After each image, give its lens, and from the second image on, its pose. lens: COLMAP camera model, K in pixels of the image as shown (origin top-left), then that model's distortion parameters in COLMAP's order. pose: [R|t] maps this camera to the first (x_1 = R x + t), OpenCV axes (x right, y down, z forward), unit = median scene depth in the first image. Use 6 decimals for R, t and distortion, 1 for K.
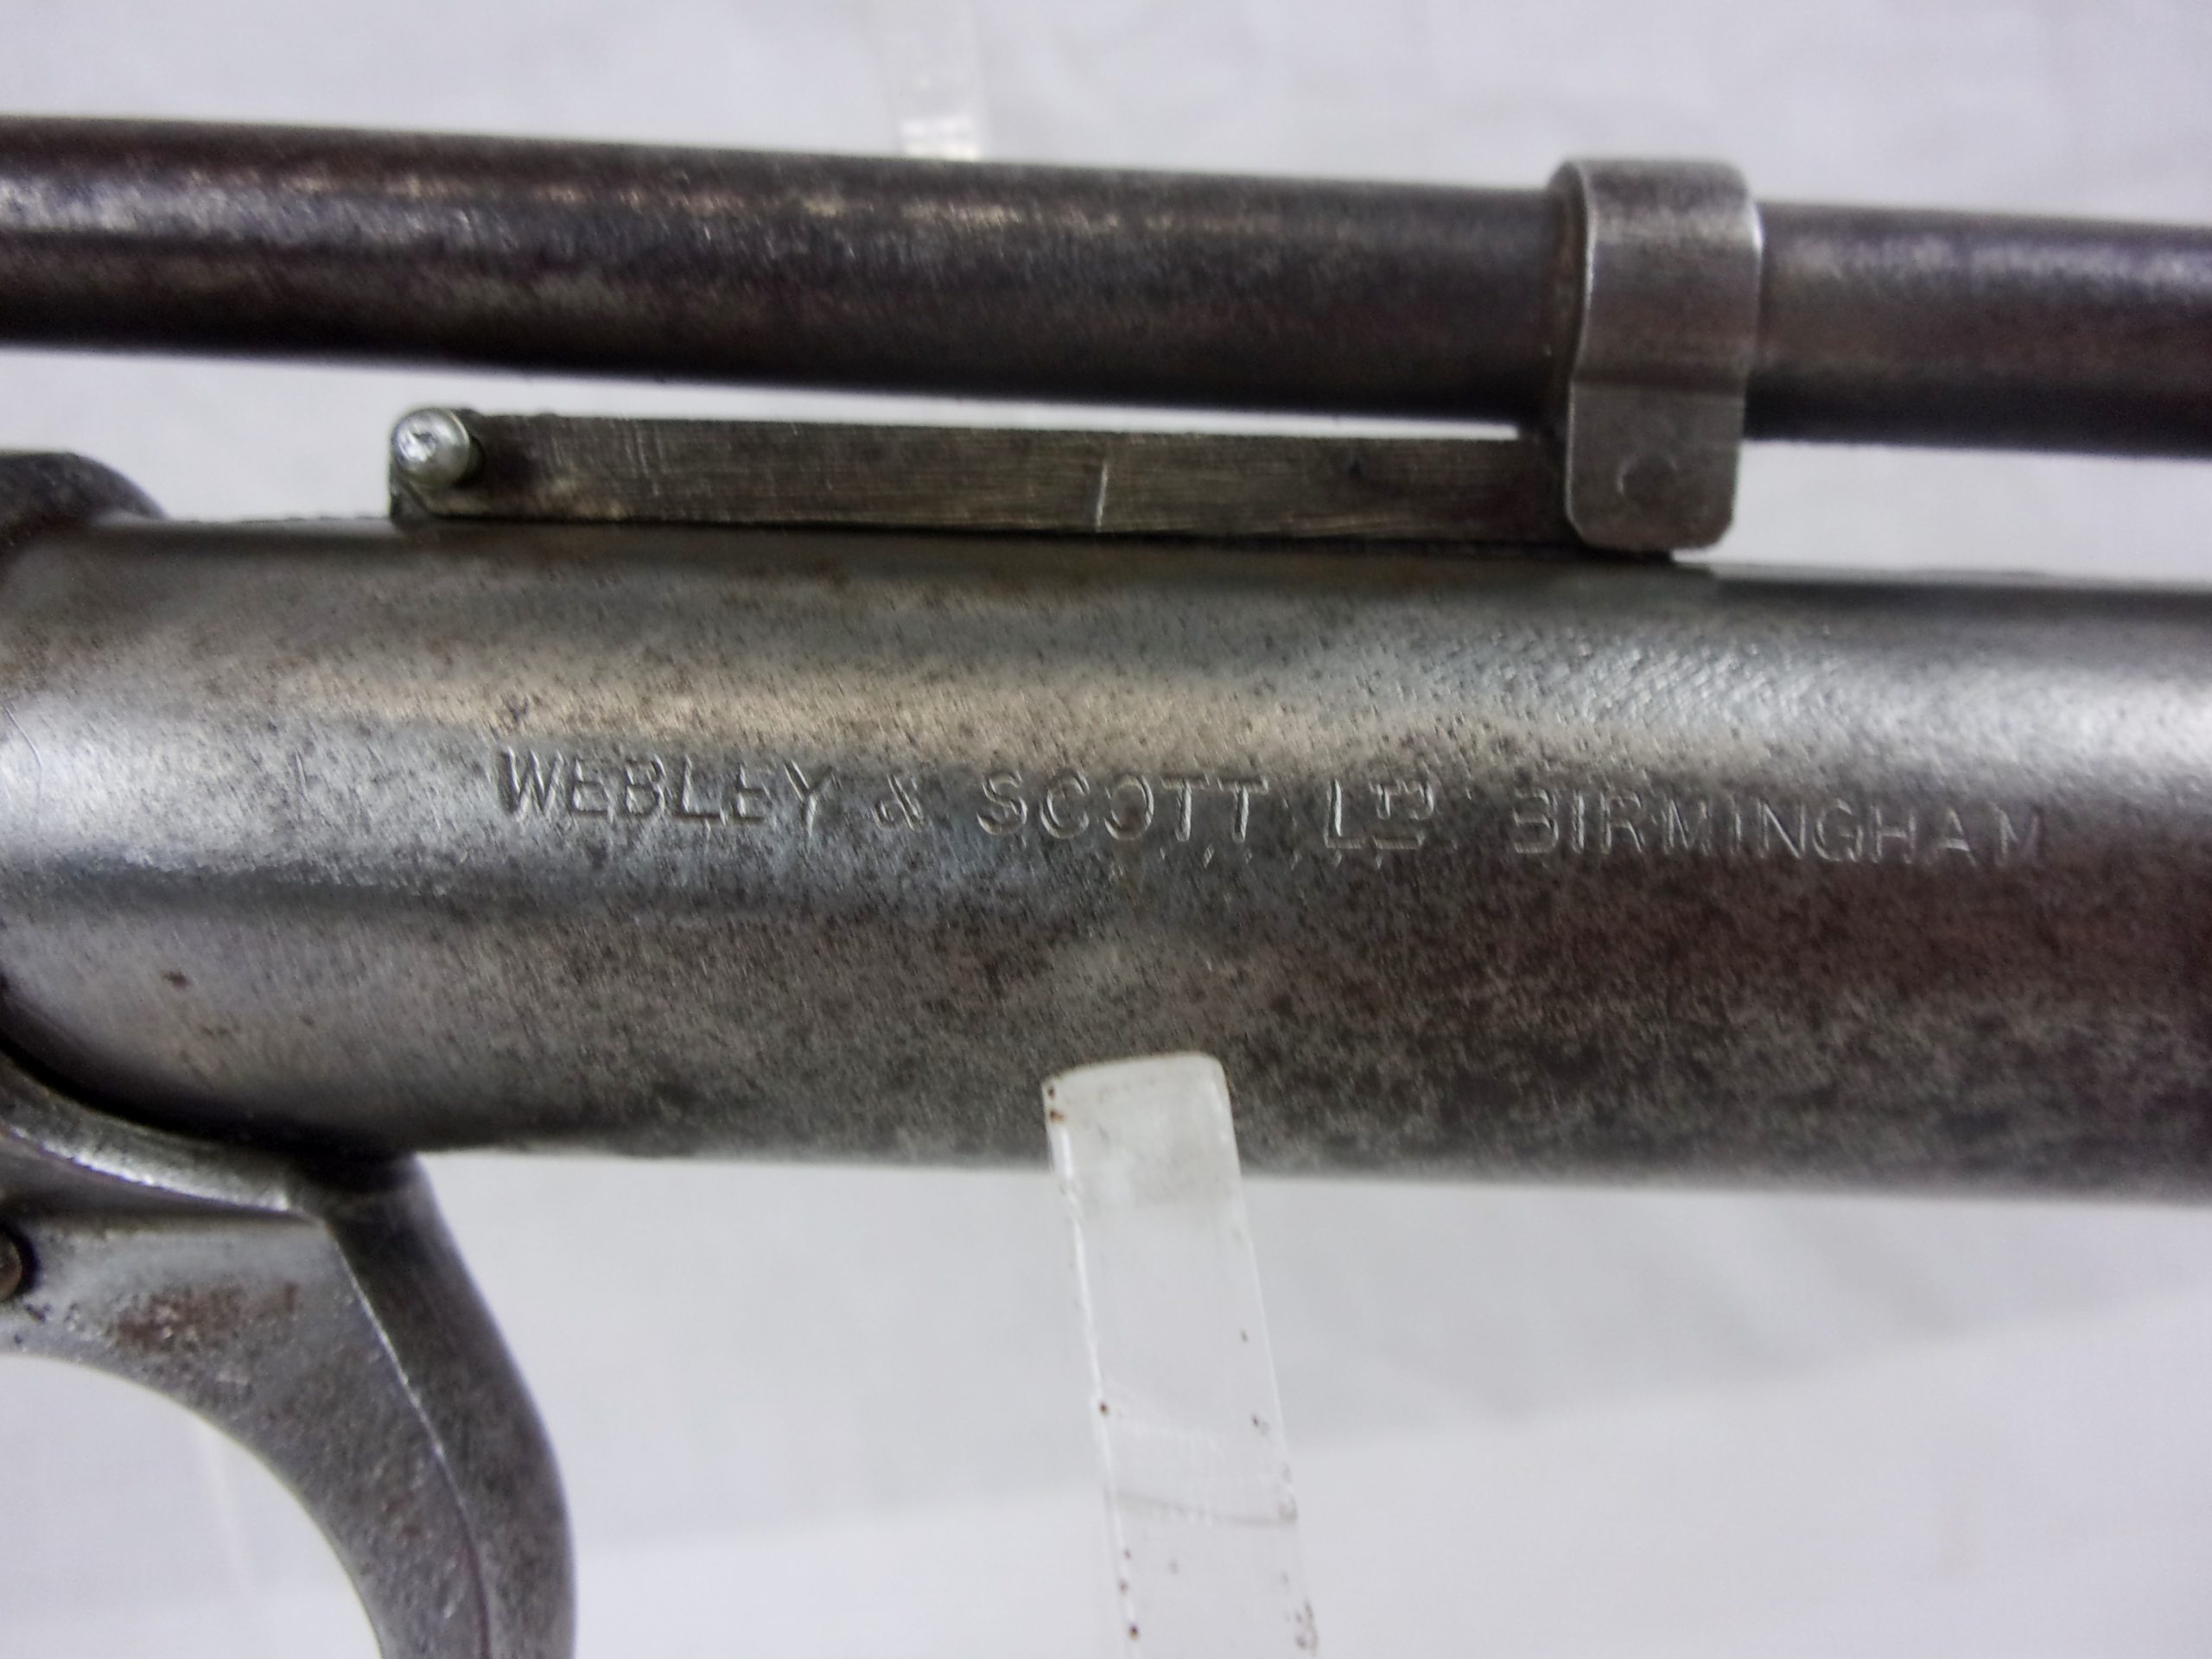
lens RADIAL K [[1804.2, 0, 1066.7], [0, 1804.2, 825.3], [0, 0, 1]] dist [-0.006405, -0.049723]
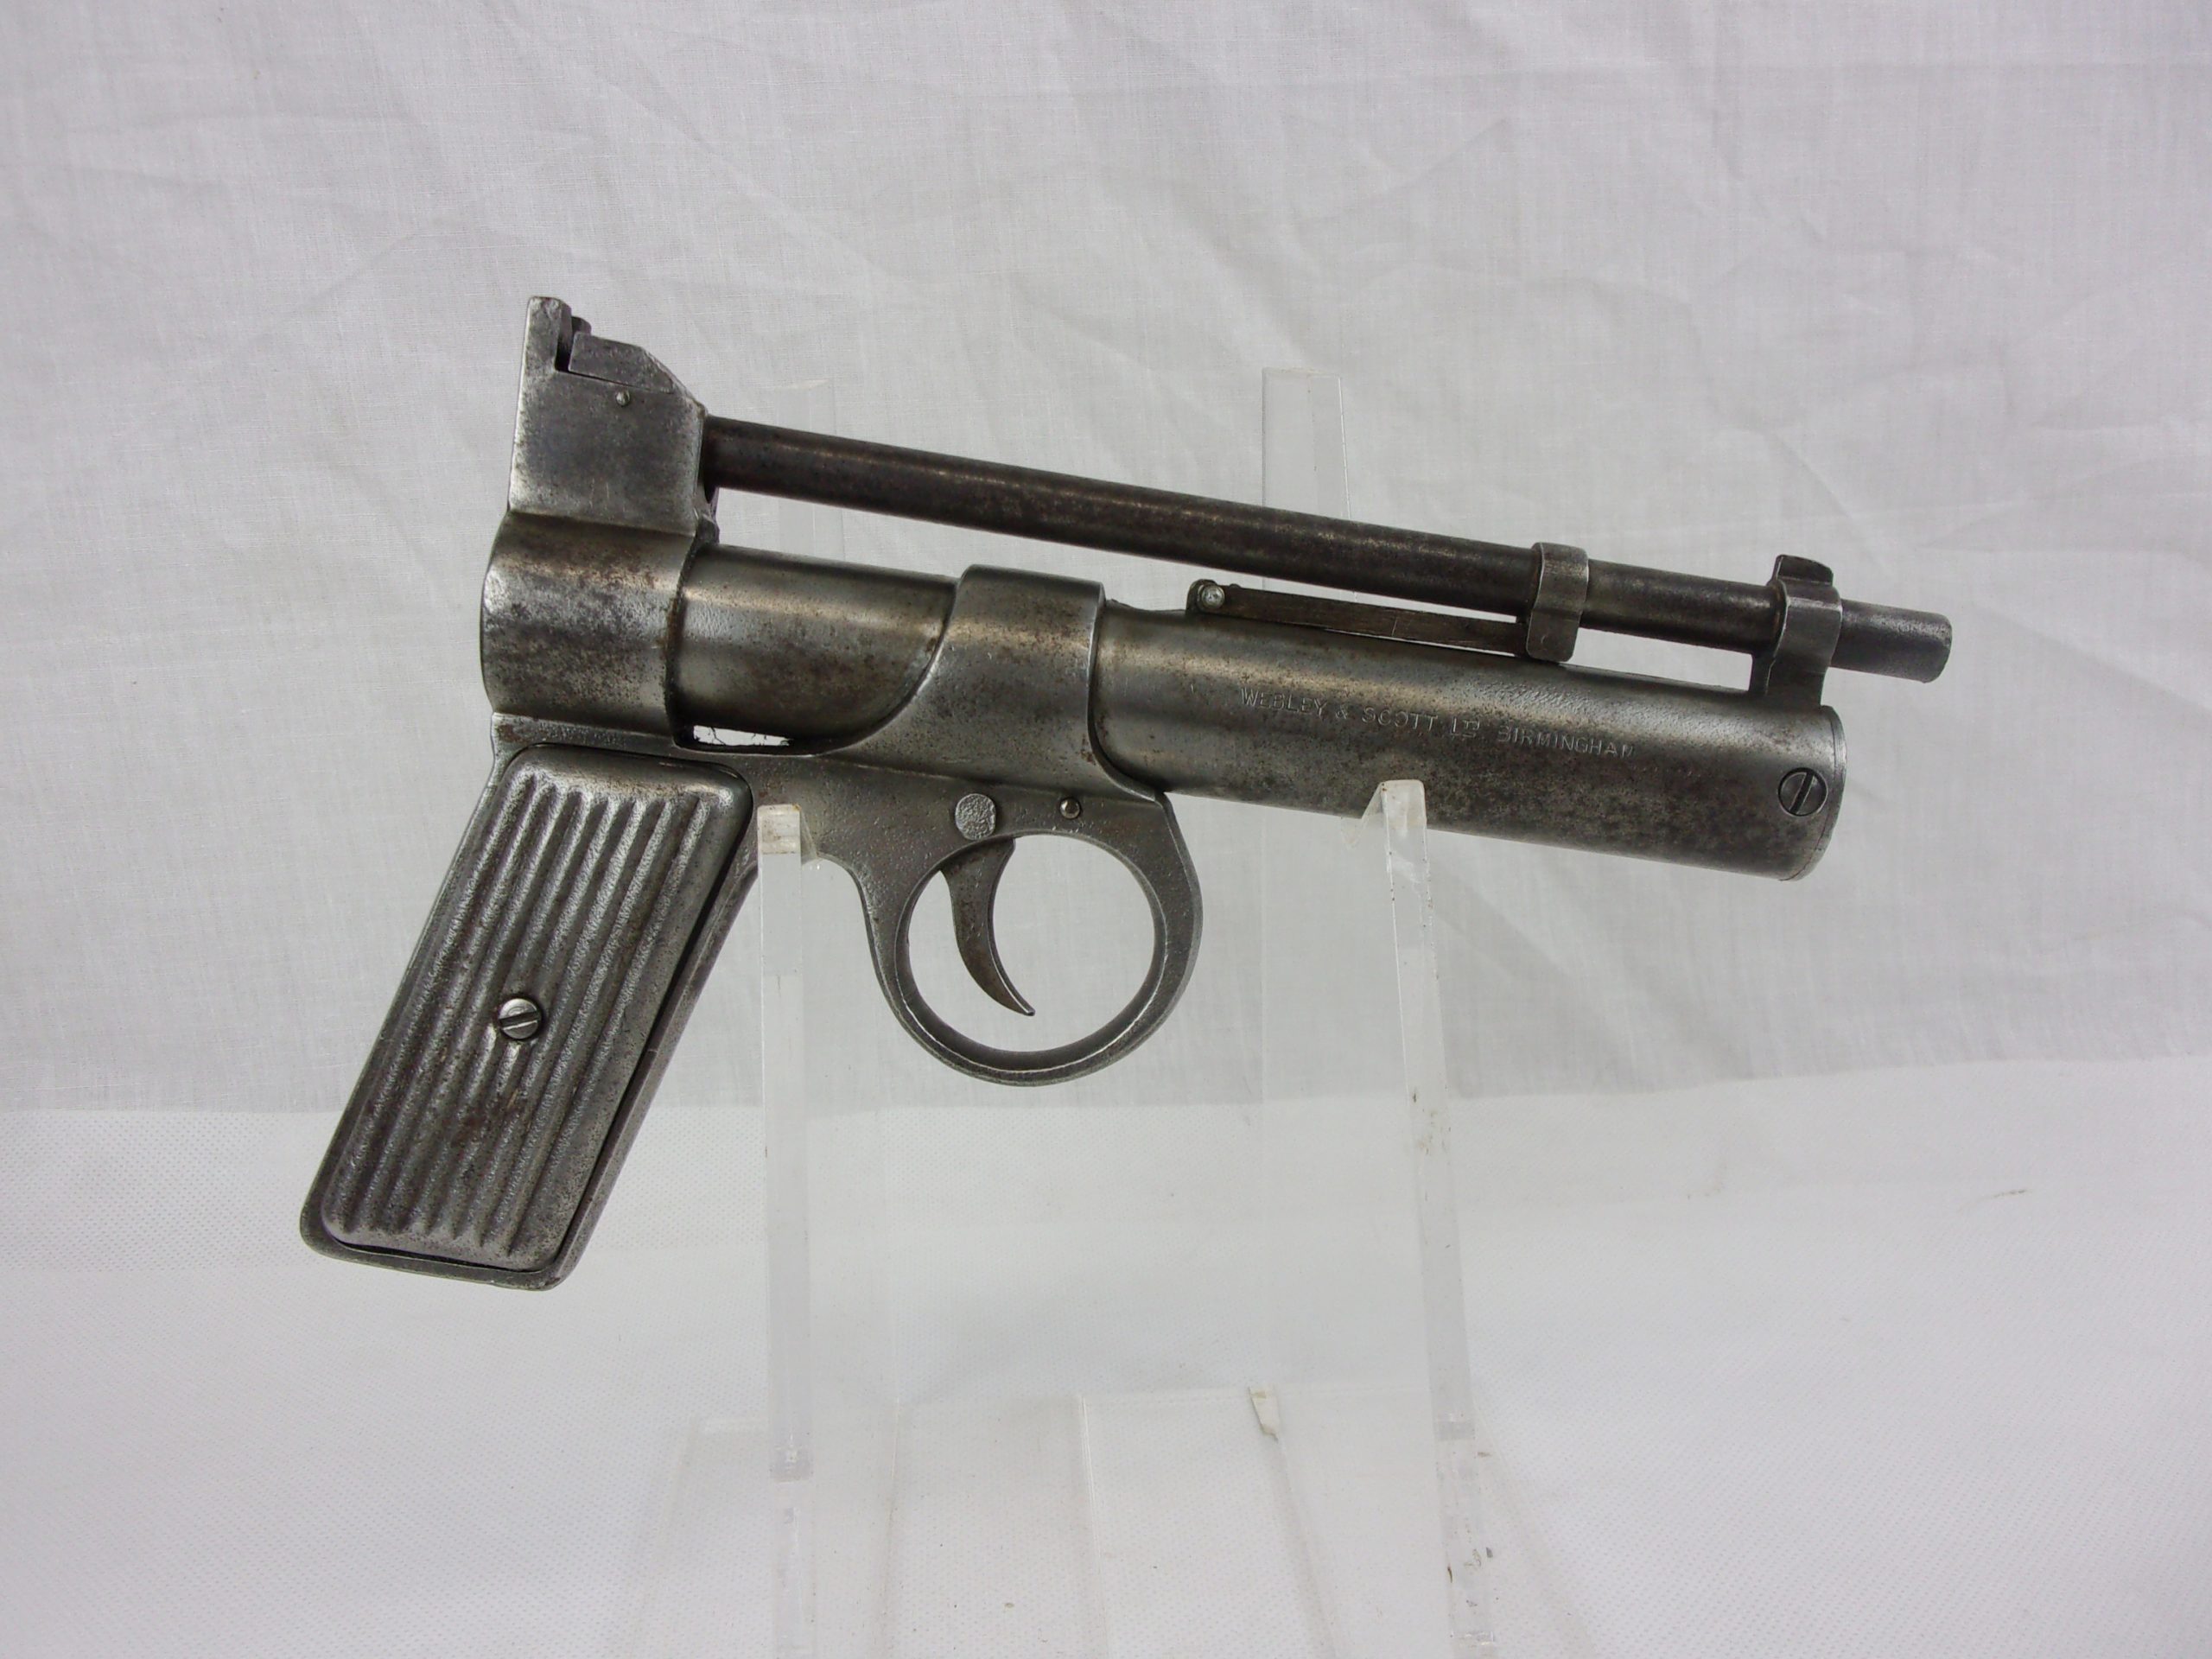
lens RADIAL K [[1806.8, 0, 1110.8], [0, 1806.8, 830.0], [0, 0, 1]] dist [-0.007149, -0.005333]
pose [[0.993985, 0.103011, 0.037174, -0.692477], [-0.106019, 0.990199, 0.090913, -0.059006], [-0.027444, -0.094308, 0.995165, -2.811656]]
